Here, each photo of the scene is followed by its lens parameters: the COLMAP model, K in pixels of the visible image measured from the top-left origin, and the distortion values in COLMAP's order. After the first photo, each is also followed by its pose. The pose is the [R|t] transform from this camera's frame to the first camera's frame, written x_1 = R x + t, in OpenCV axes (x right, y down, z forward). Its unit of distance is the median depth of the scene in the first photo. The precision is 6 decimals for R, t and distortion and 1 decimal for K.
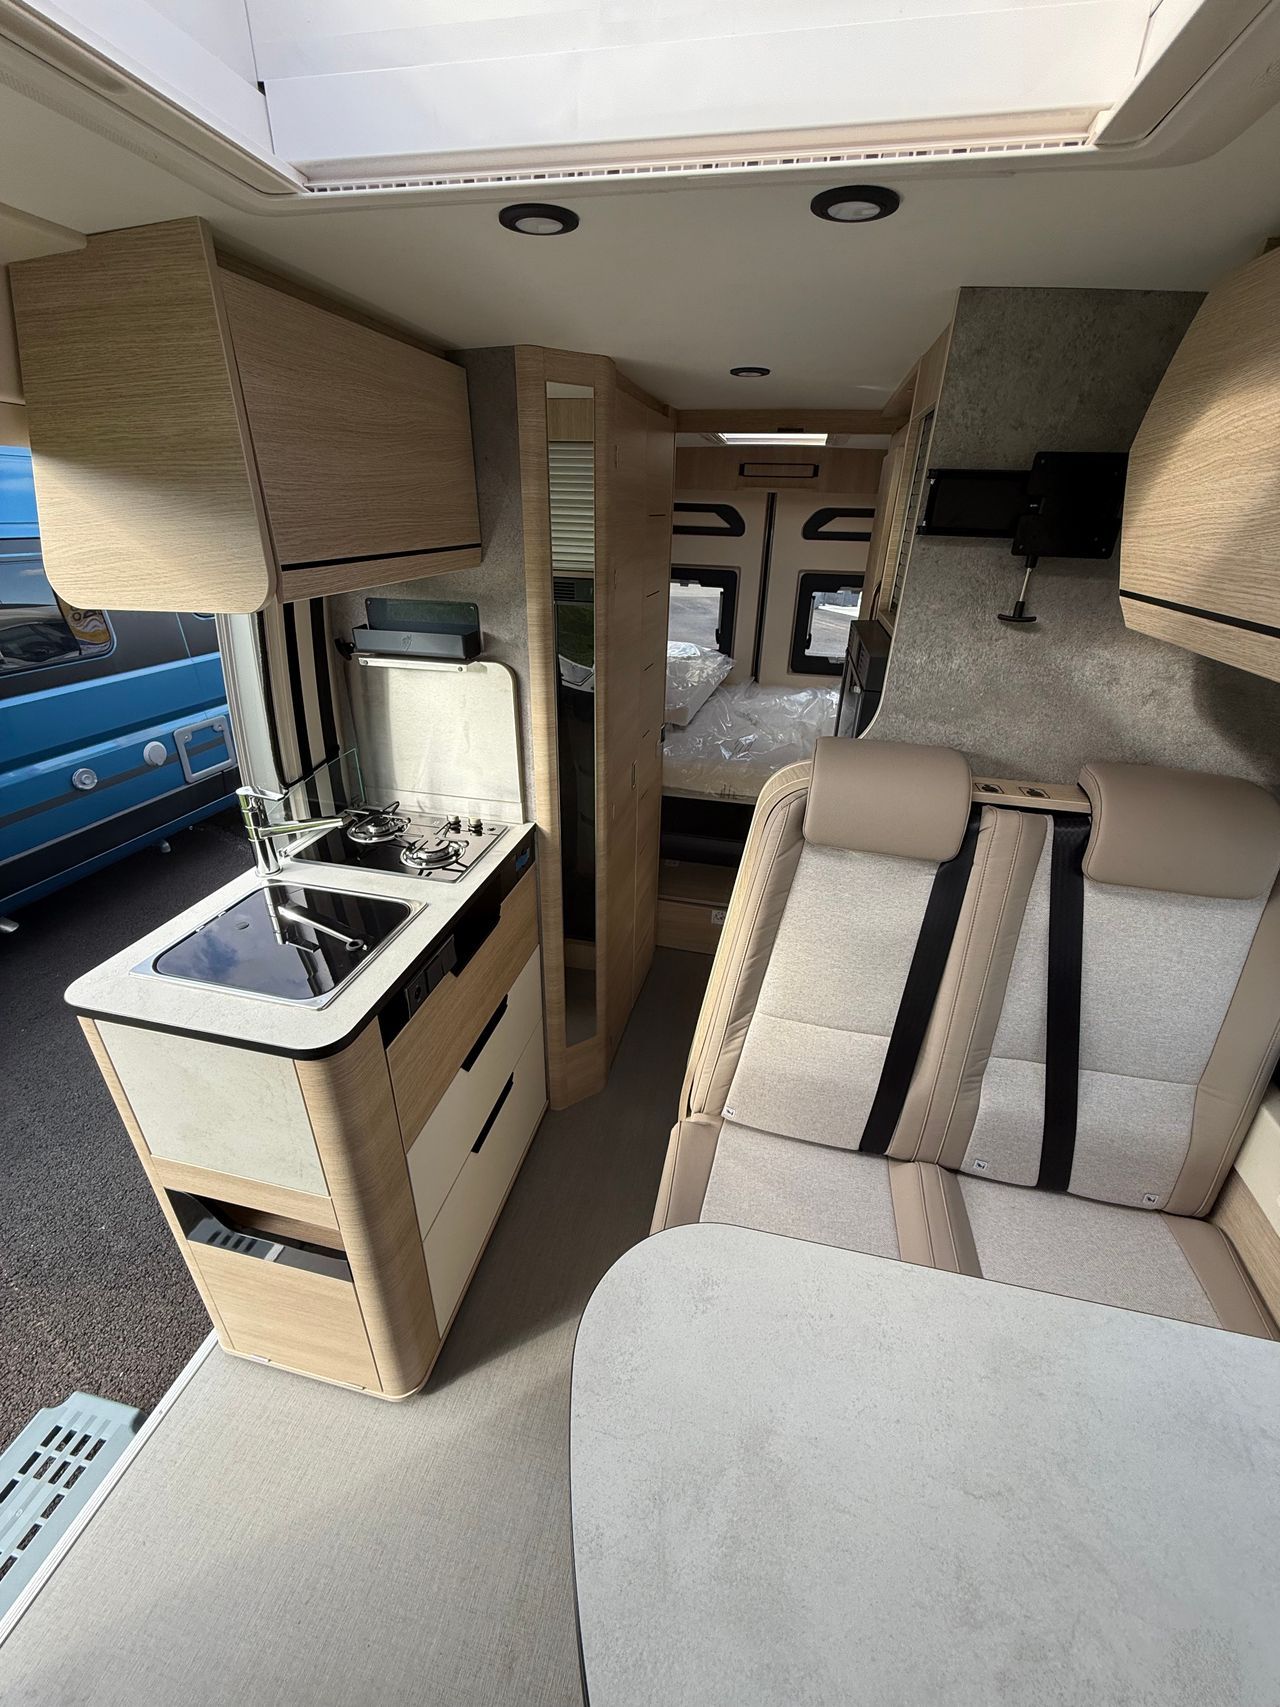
lens RADIAL K [[683.7, 0, 640.0], [0, 683.7, 853.5], [0, 0, 1]] dist [0.006621, 0.000000]
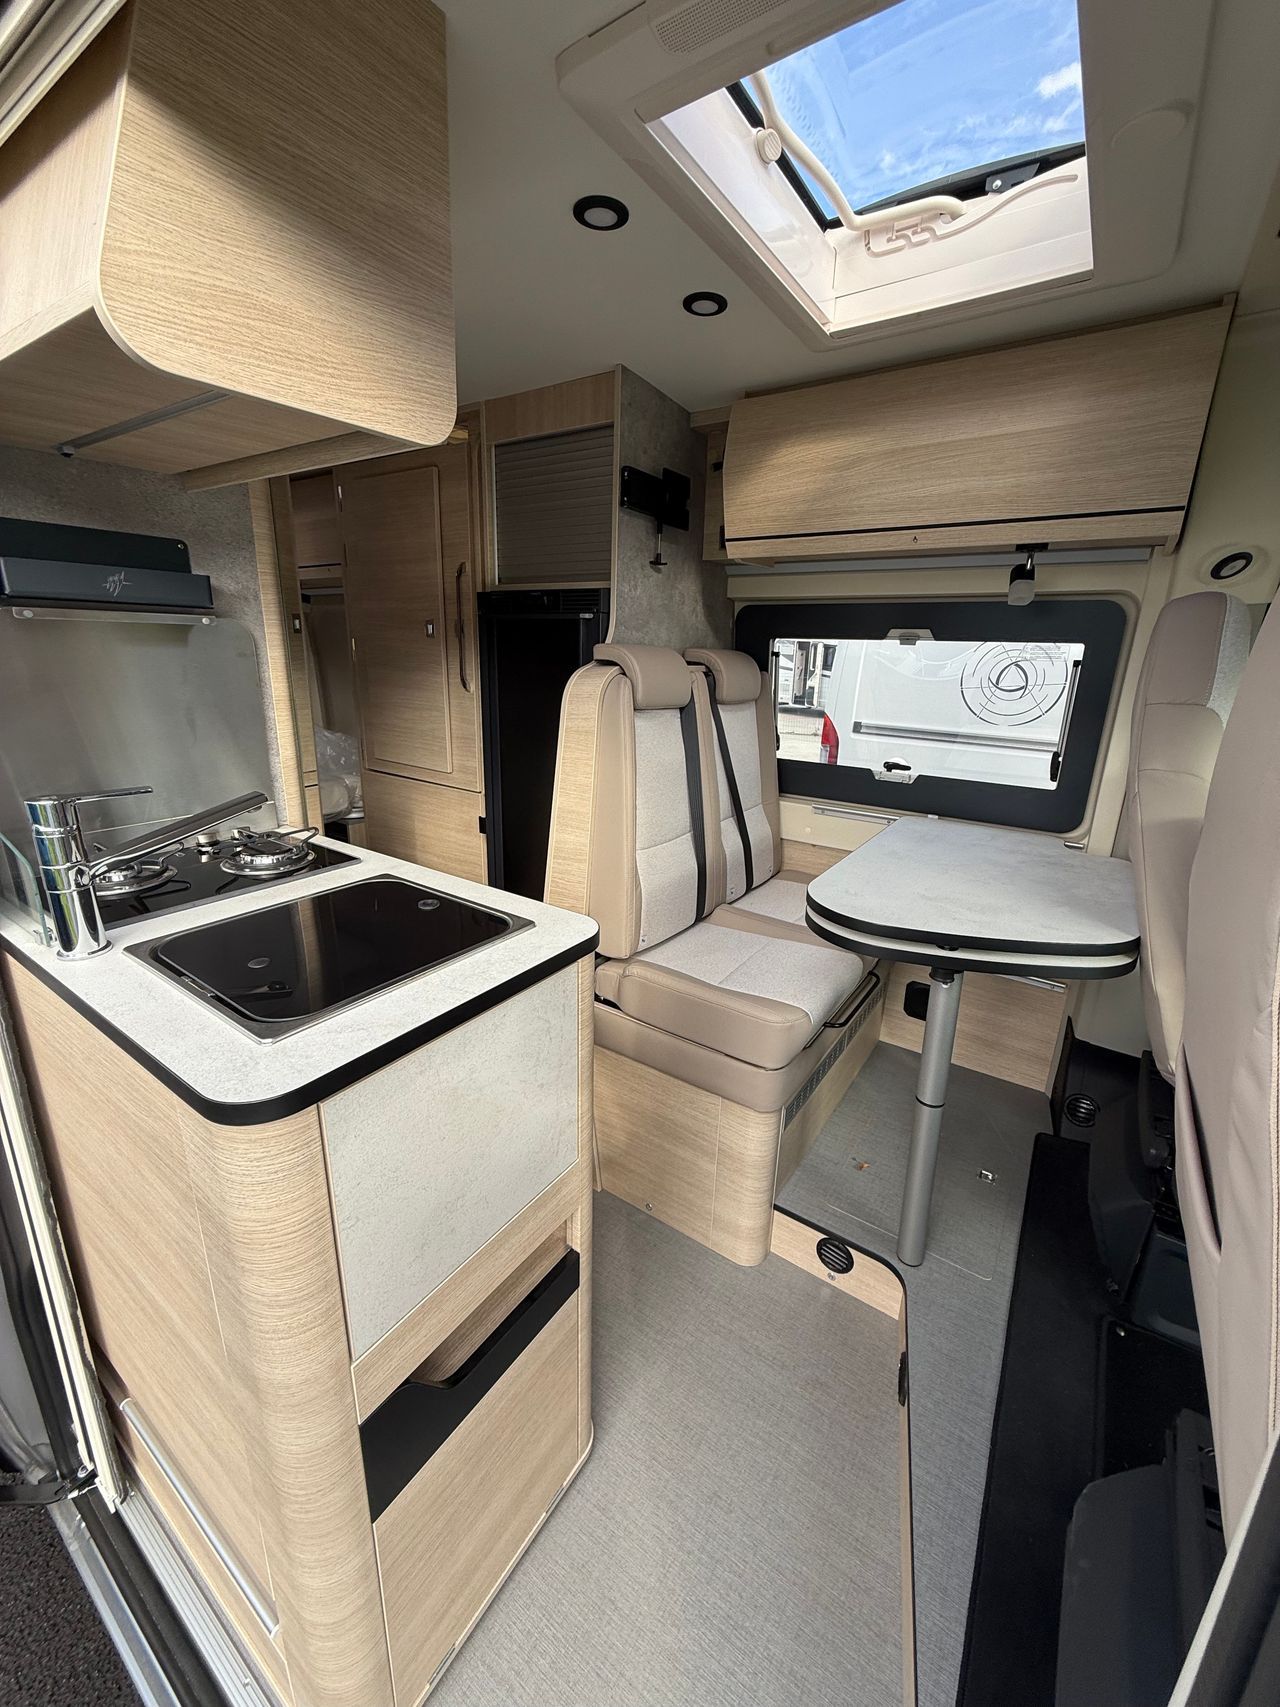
lens RADIAL K [[683.7, 0, 640.0], [0, 683.7, 853.5], [0, 0, 1]] dist [0.006621, 0.000000]
pose [[0.368574, -0.277791, 0.887122, -1.192680], [0.406040, 0.906567, 0.115182, 0.104257], [-0.836232, 0.317754, 0.446932, 0.487135]]
